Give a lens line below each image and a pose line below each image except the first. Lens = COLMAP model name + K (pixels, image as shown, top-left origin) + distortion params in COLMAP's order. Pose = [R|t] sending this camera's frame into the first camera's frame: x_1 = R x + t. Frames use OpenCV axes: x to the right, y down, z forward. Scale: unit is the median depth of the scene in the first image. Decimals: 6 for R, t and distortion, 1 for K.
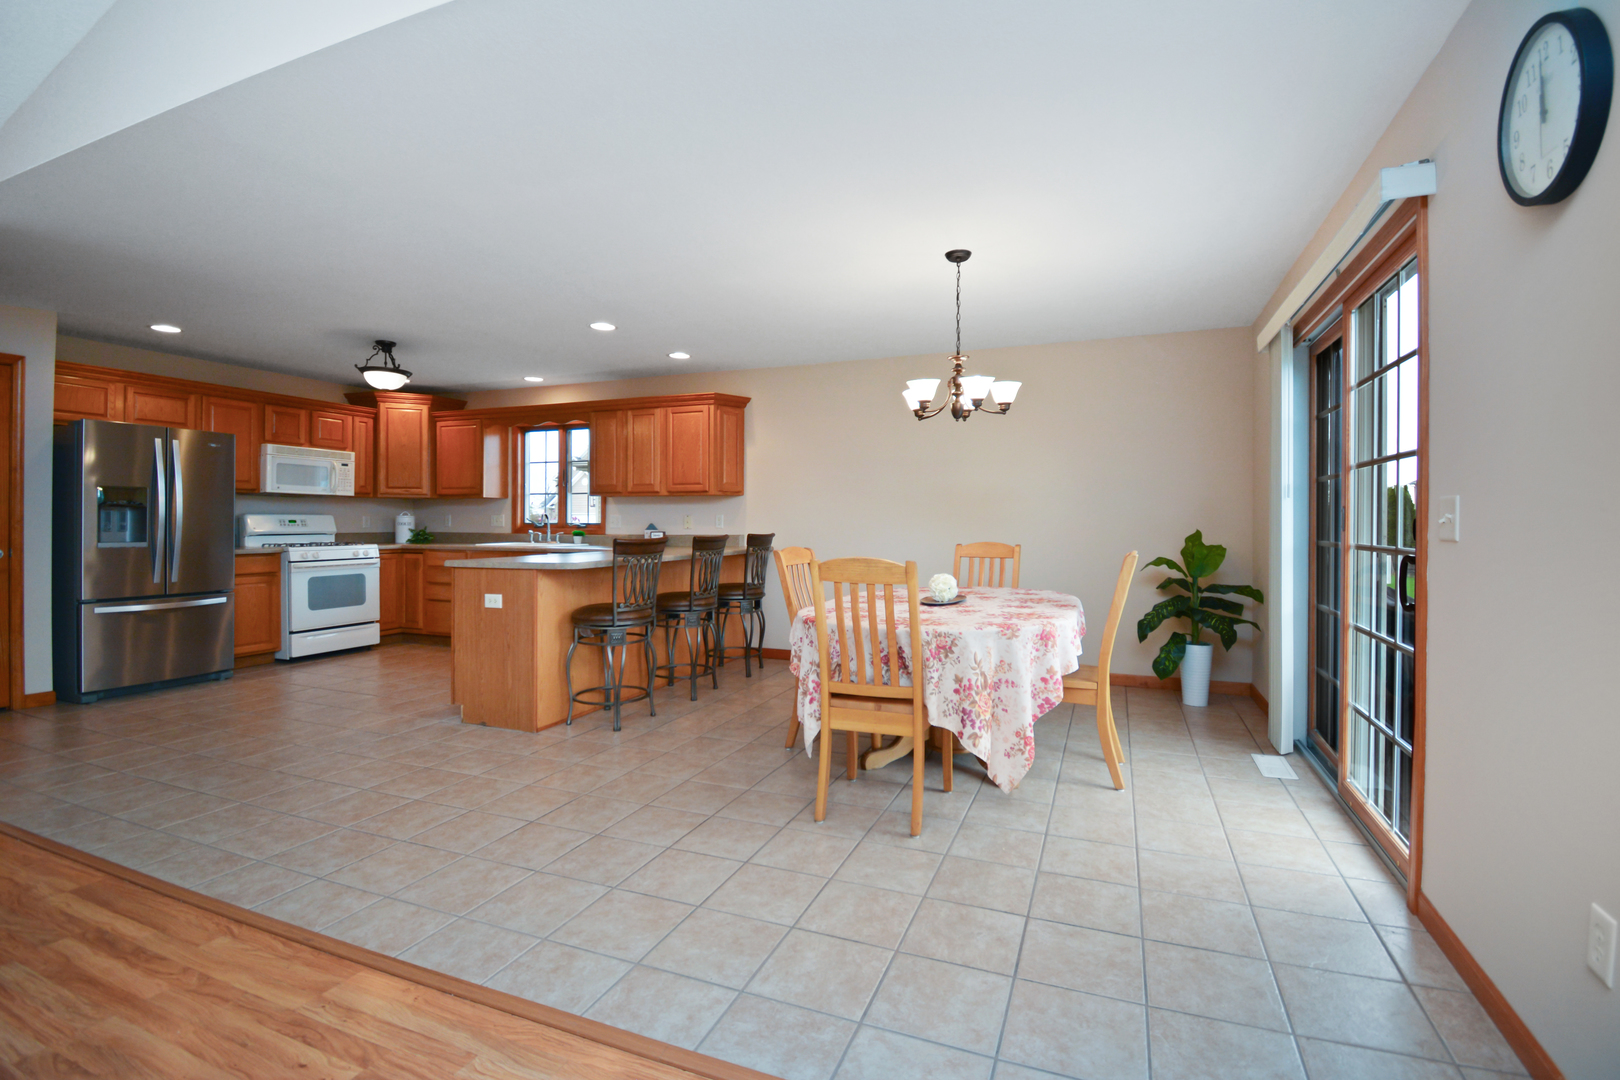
lens RADIAL K [[736.3, 0, 820.8], [0, 736.3, 529.7], [0, 0, 1]] dist [0.002674, -0.000309]
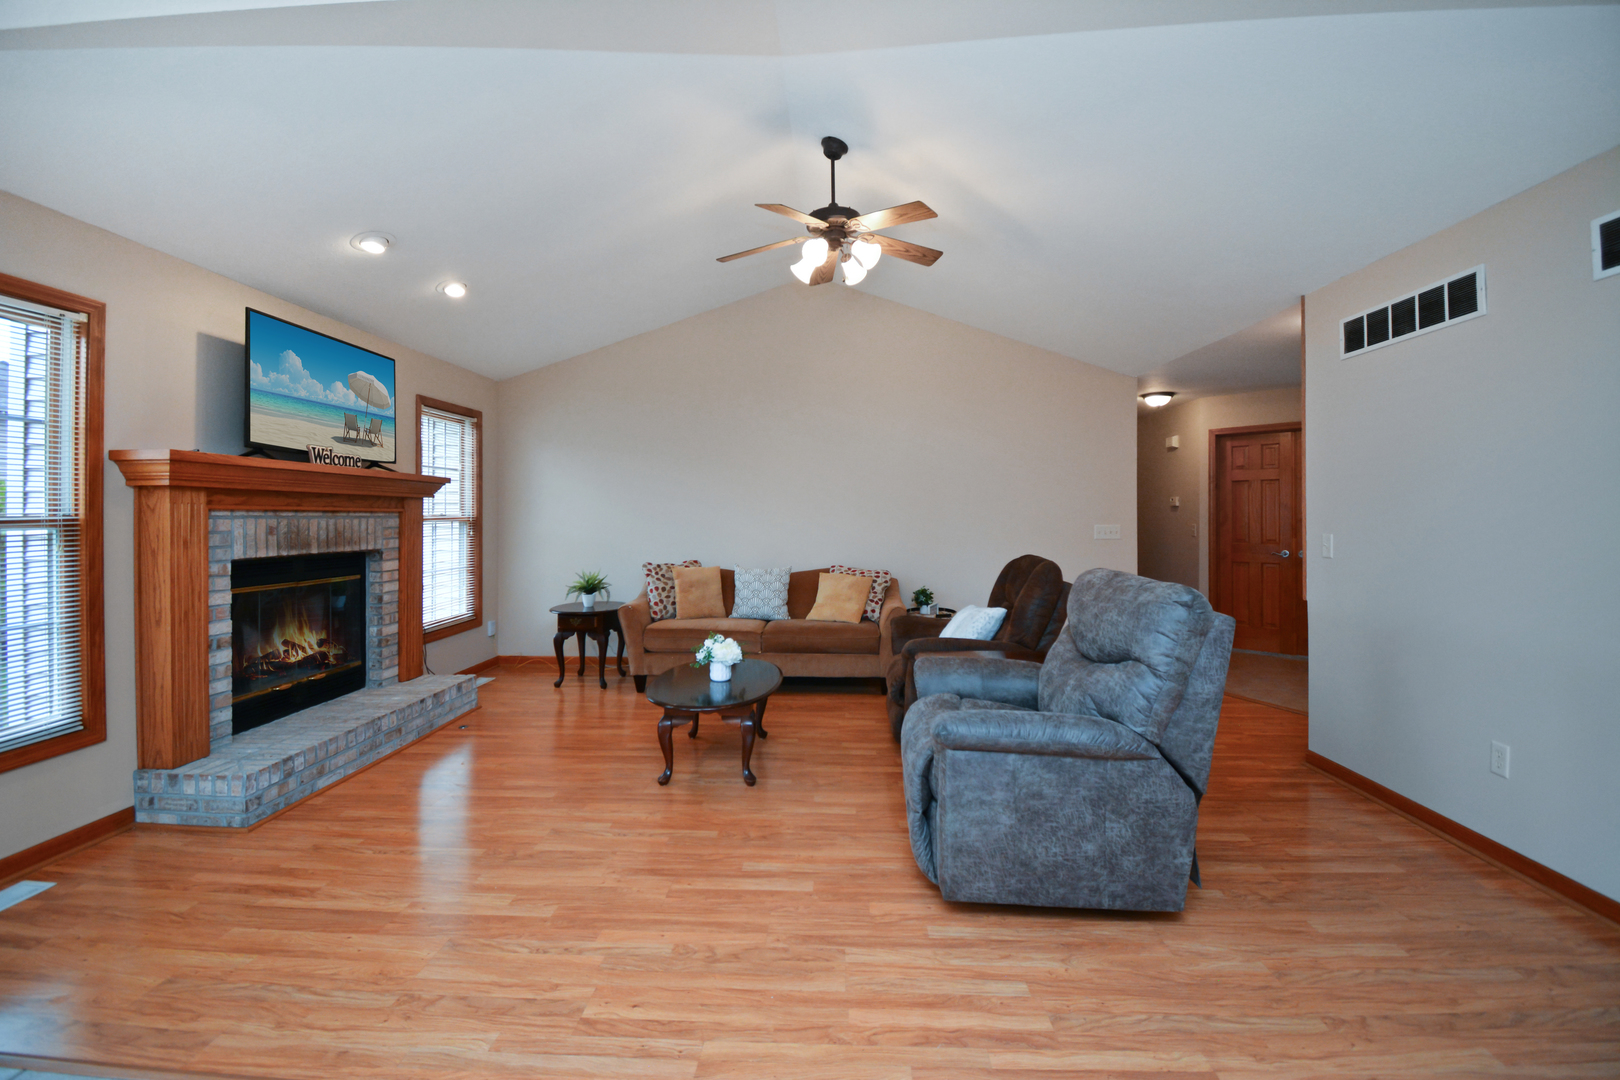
lens RADIAL K [[711.8, 0, 812.4], [0, 711.8, 514.8], [0, 0, 1]] dist [0.019775, -0.026145]
pose [[-0.940325, -0.001565, -0.340274, -0.217399], [-0.003867, 0.999974, 0.006087, -0.043950], [0.340256, 0.007040, -0.940307, 0.848942]]
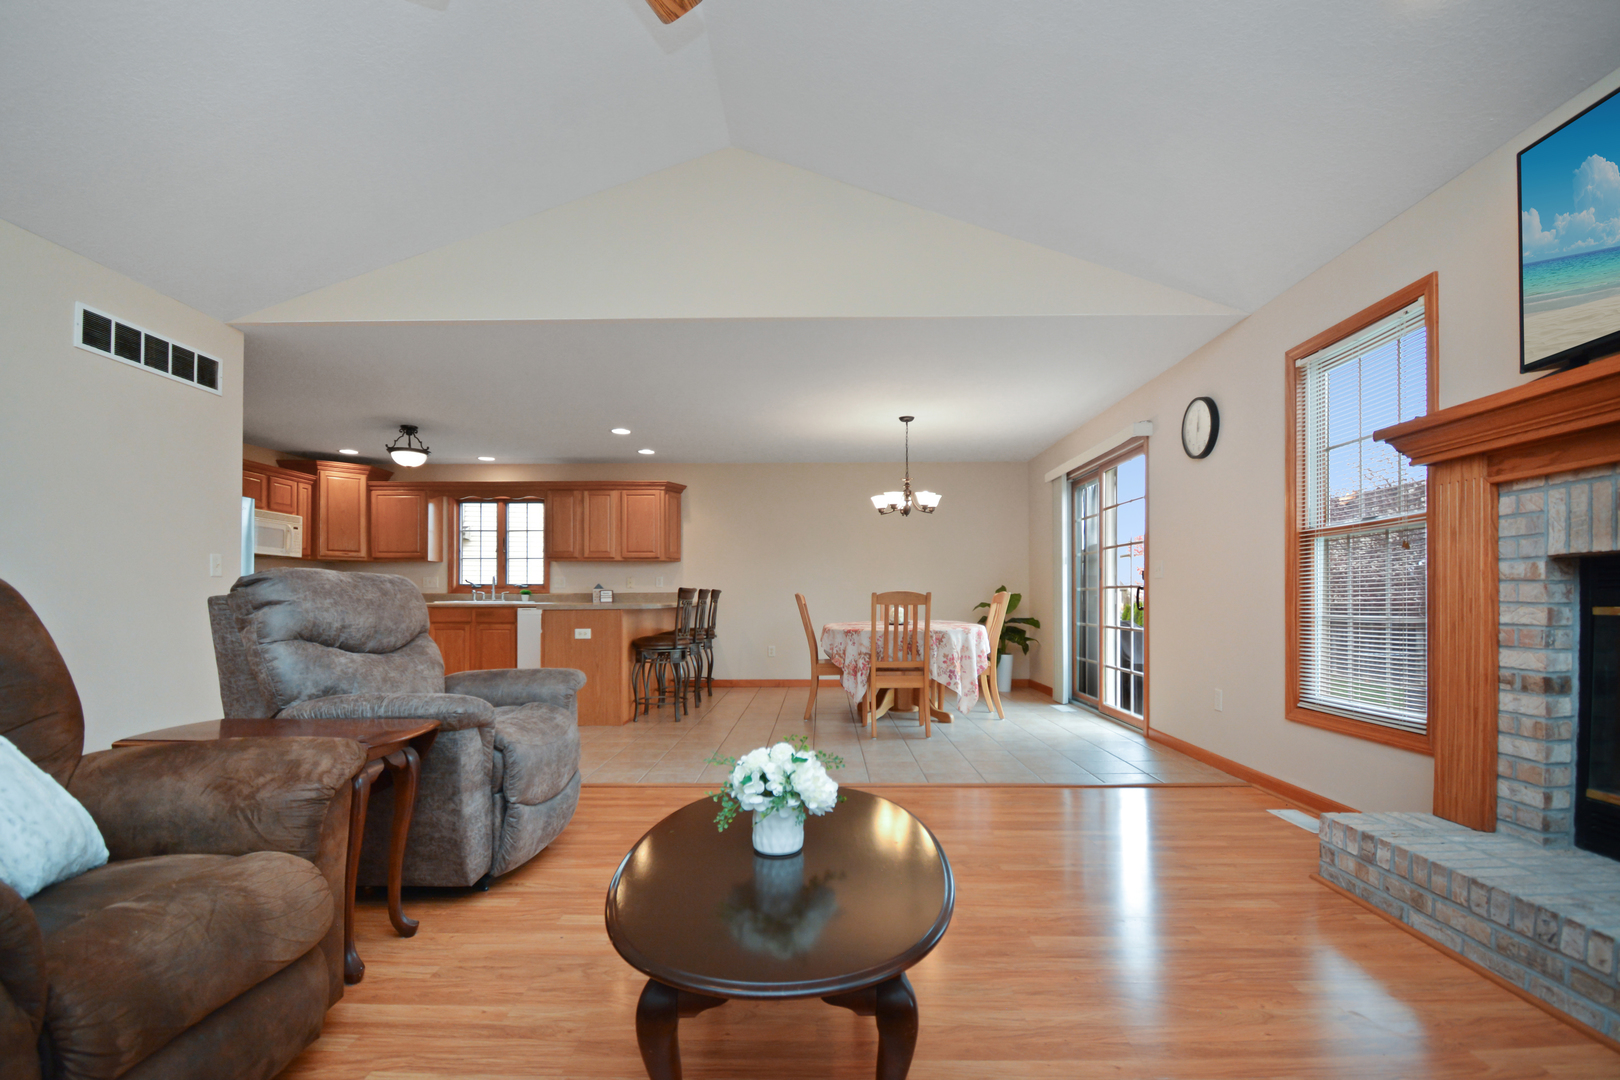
lens RADIAL K [[746.1, 0, 812.5], [0, 746.1, 604.0], [0, 0, 1]] dist [0.018517, -0.031068]
pose [[0.932296, -0.006562, 0.361636, -0.547744], [0.007520, 0.999971, -0.001242, 0.046211], [-0.361618, 0.003877, 0.932318, -0.443197]]
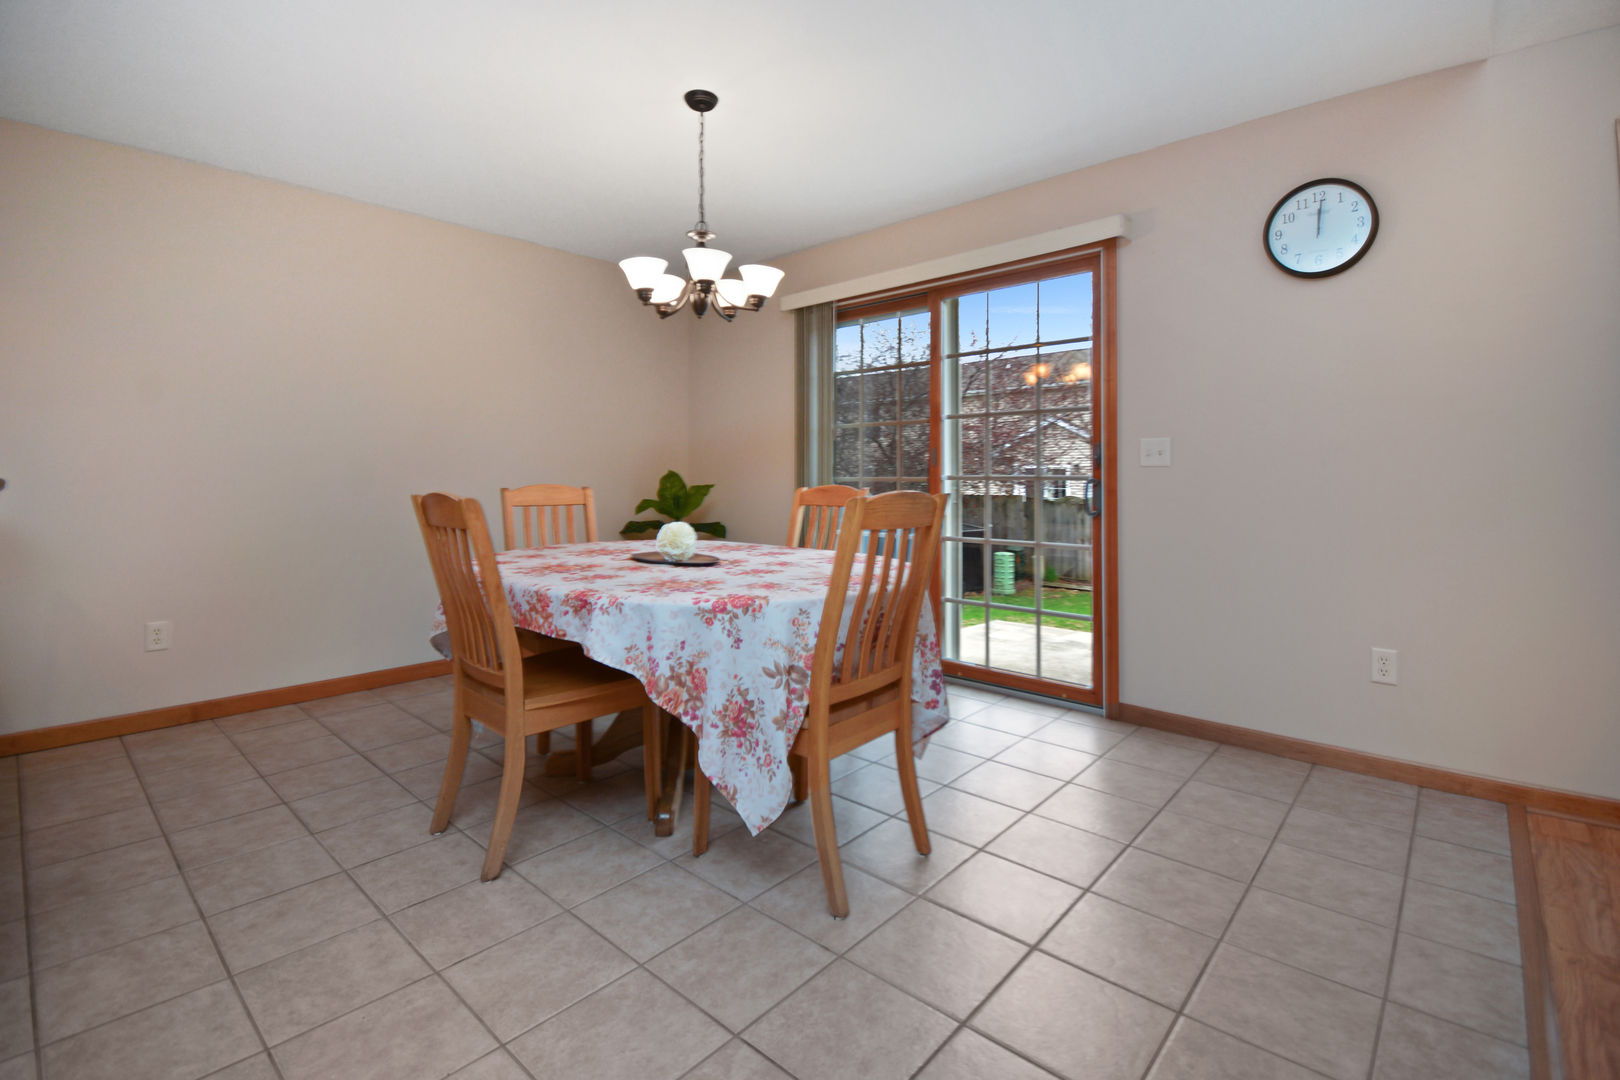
lens RADIAL K [[735.2, 0, 818.1], [0, 735.2, 457.8], [0, 0, 1]] dist [0.017580, -0.021507]
pose [[0.336946, 0.022919, 0.941245, -0.415002], [0.010975, 0.999540, -0.028268, 0.016690], [-0.941460, 0.019855, 0.336539, 0.546184]]
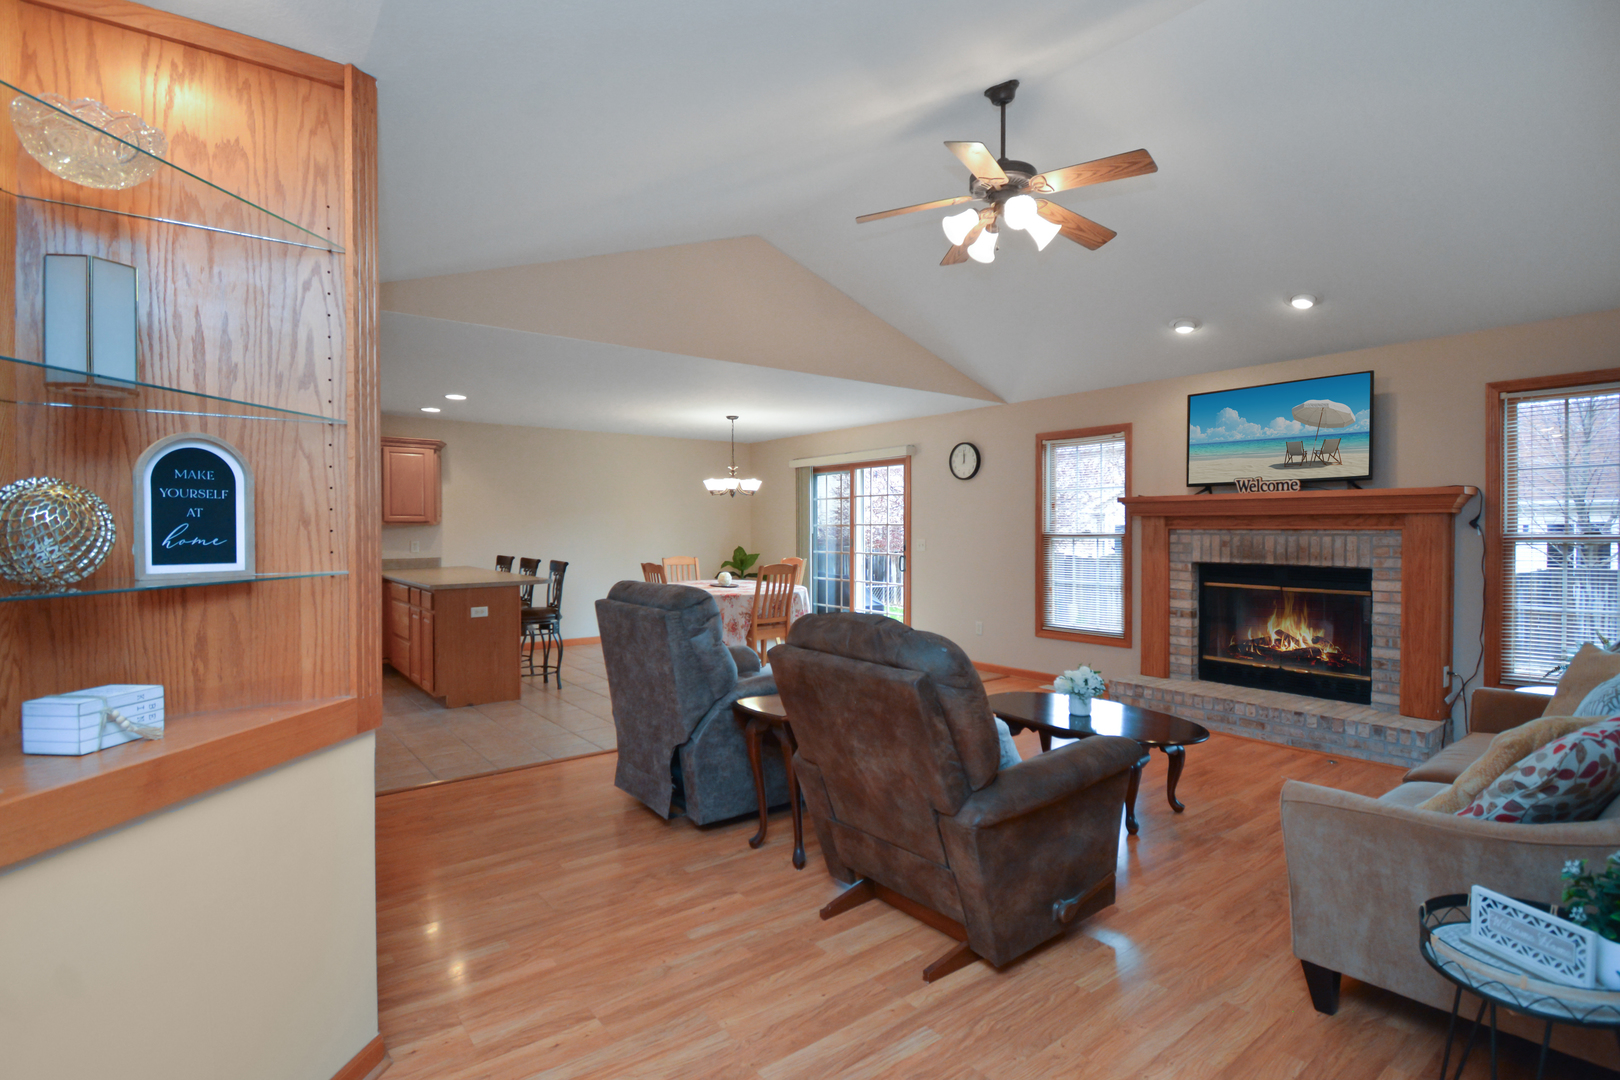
lens RADIAL K [[793.3, 0, 818.6], [0, 793.3, 536.9], [0, 0, 1]] dist [0.025448, -0.028357]
pose [[0.493843, -0.013629, 0.869444, -1.405275], [0.010603, 0.999897, 0.009651, -0.048568], [-0.869487, 0.004452, 0.493937, -0.263835]]
